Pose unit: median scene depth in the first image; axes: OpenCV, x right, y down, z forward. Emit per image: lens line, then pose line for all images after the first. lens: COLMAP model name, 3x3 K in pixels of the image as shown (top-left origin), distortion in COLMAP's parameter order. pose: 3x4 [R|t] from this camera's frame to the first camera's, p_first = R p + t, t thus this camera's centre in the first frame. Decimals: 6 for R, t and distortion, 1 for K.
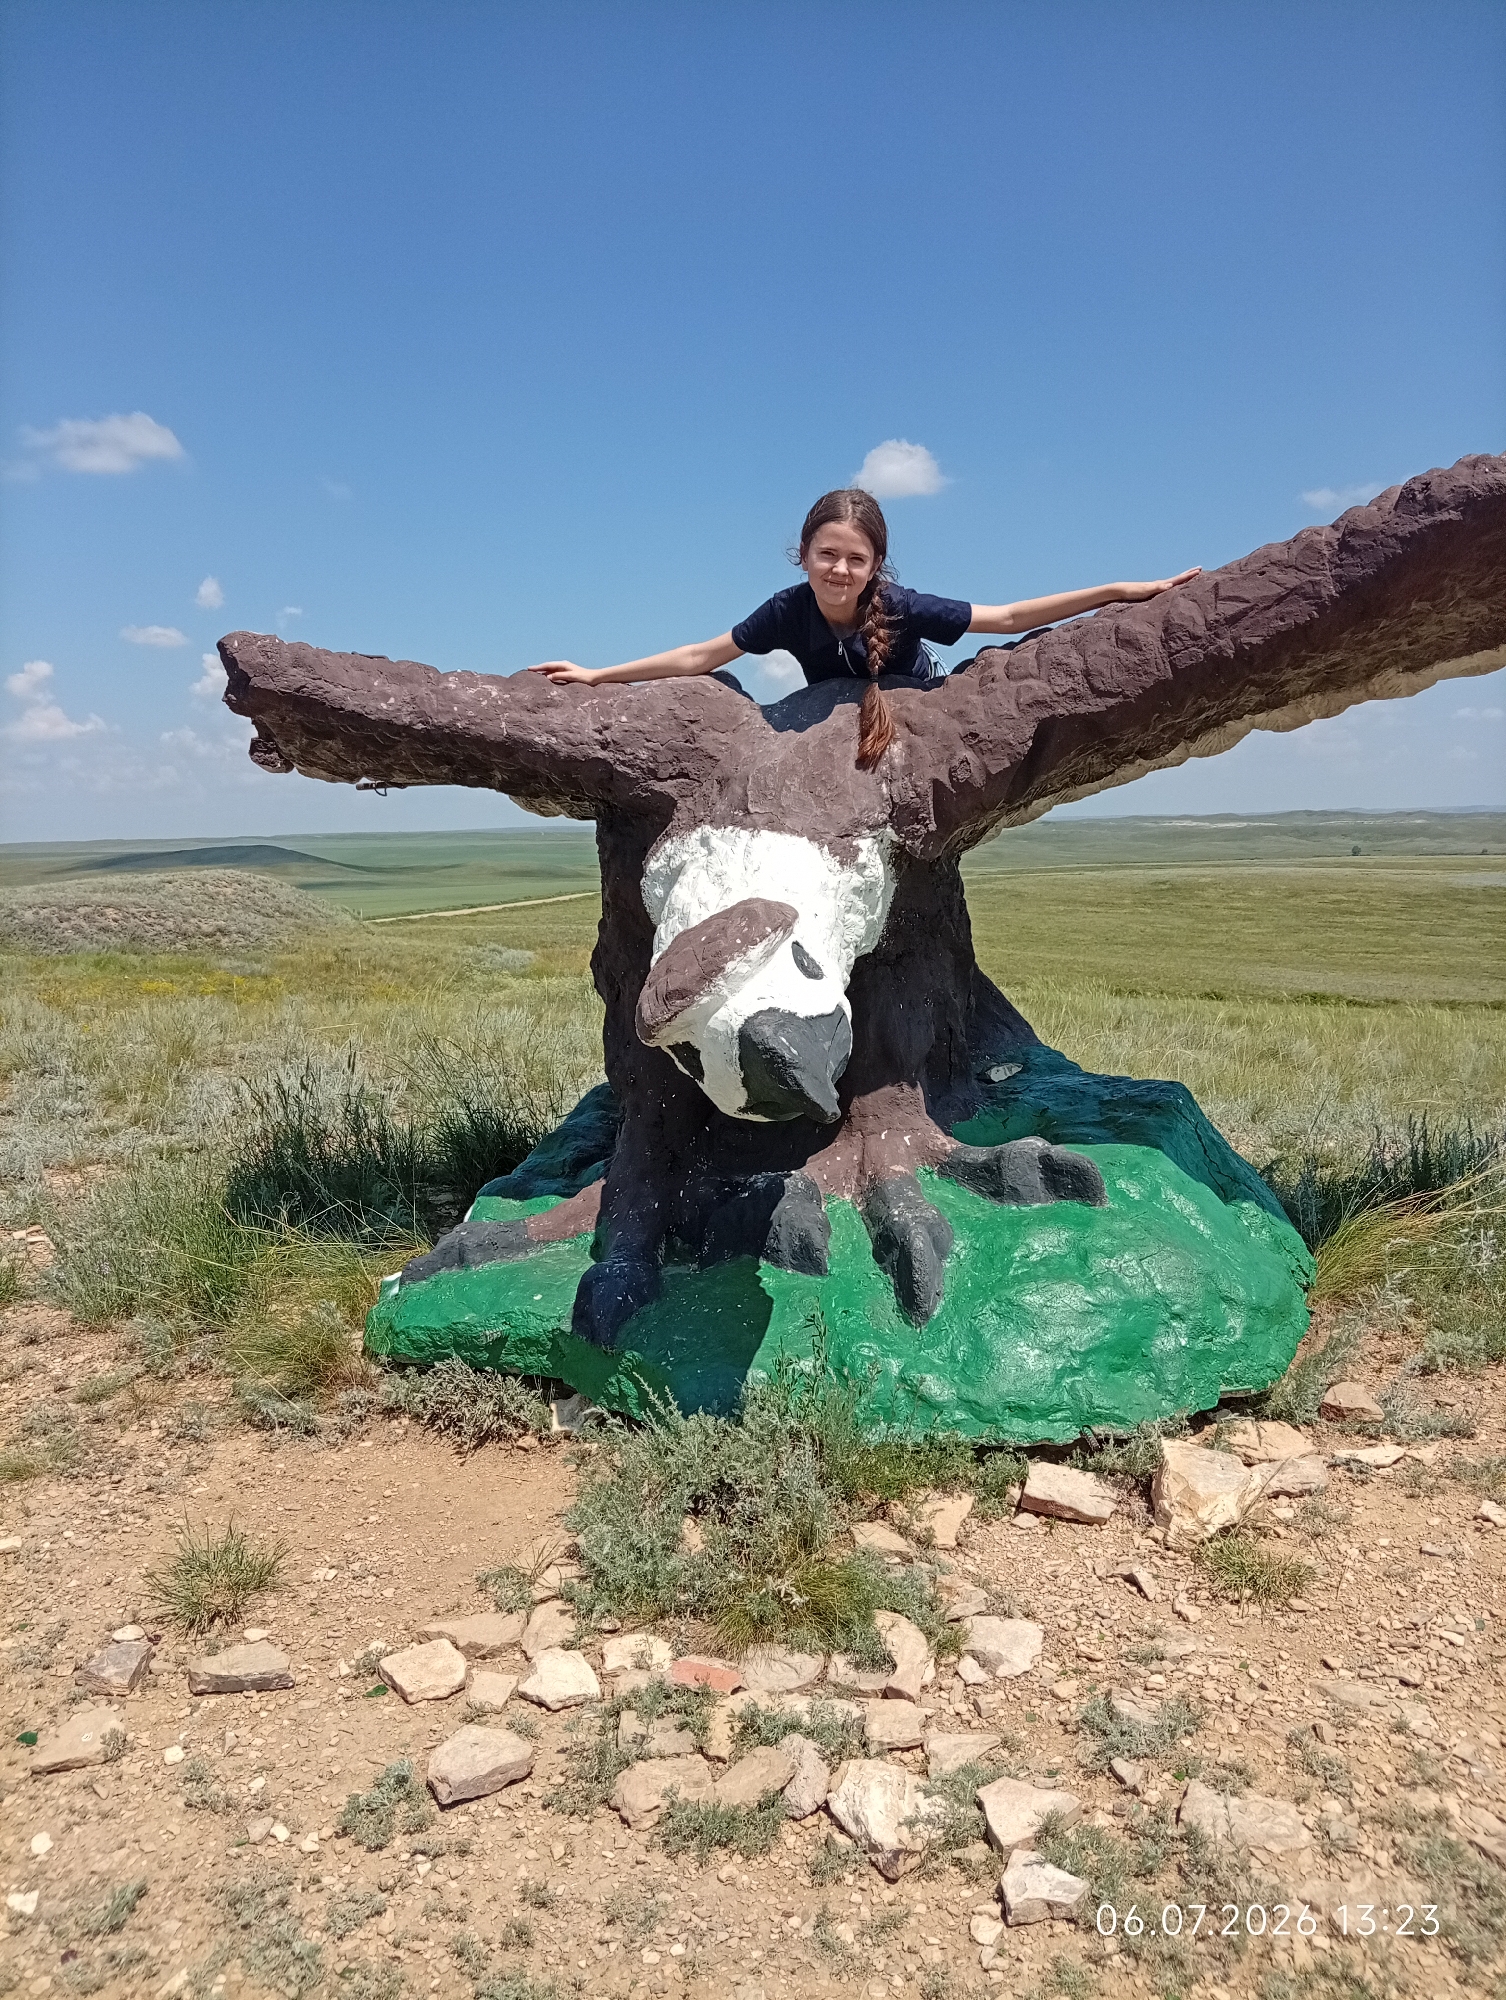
lens RADIAL K [[1498.4, 0, 740.0], [0, 1498.4, 997.4], [0, 0, 1]] dist [0.025736, -0.065325]
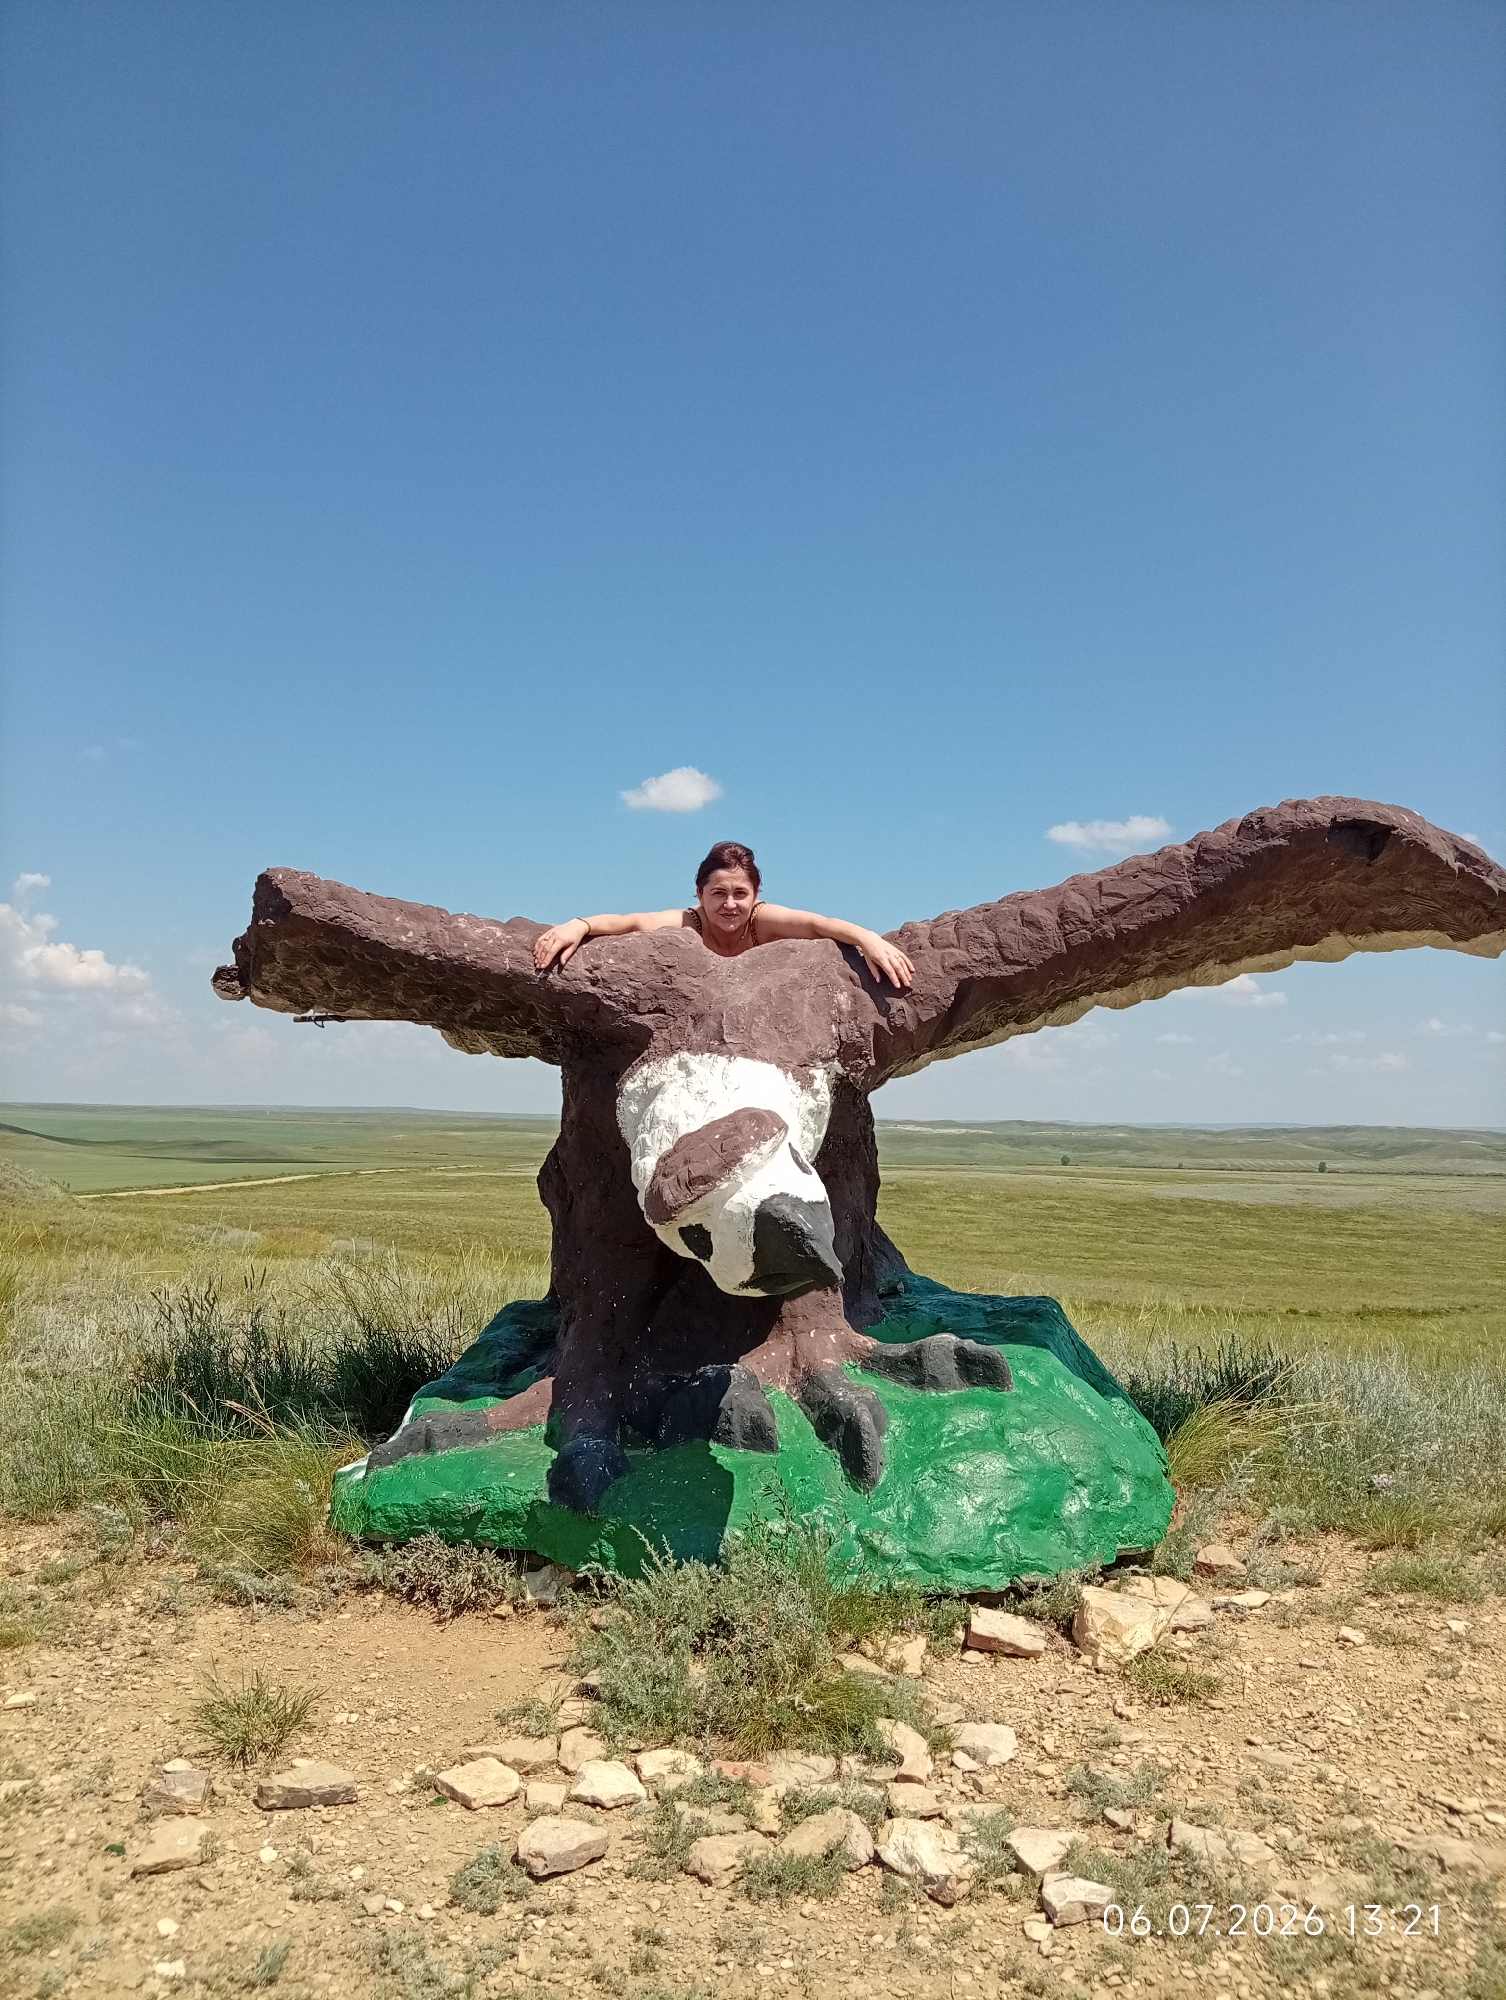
lens RADIAL K [[1498.4, 0, 735.8], [0, 1498.4, 1001.3], [0, 0, 1]] dist [0.025736, -0.065325]
pose [[0.984447, 0.056108, 0.166484, -0.178885], [-0.023374, 0.981036, -0.192412, 0.070479], [-0.174122, 0.185528, 0.967089, -0.148583]]
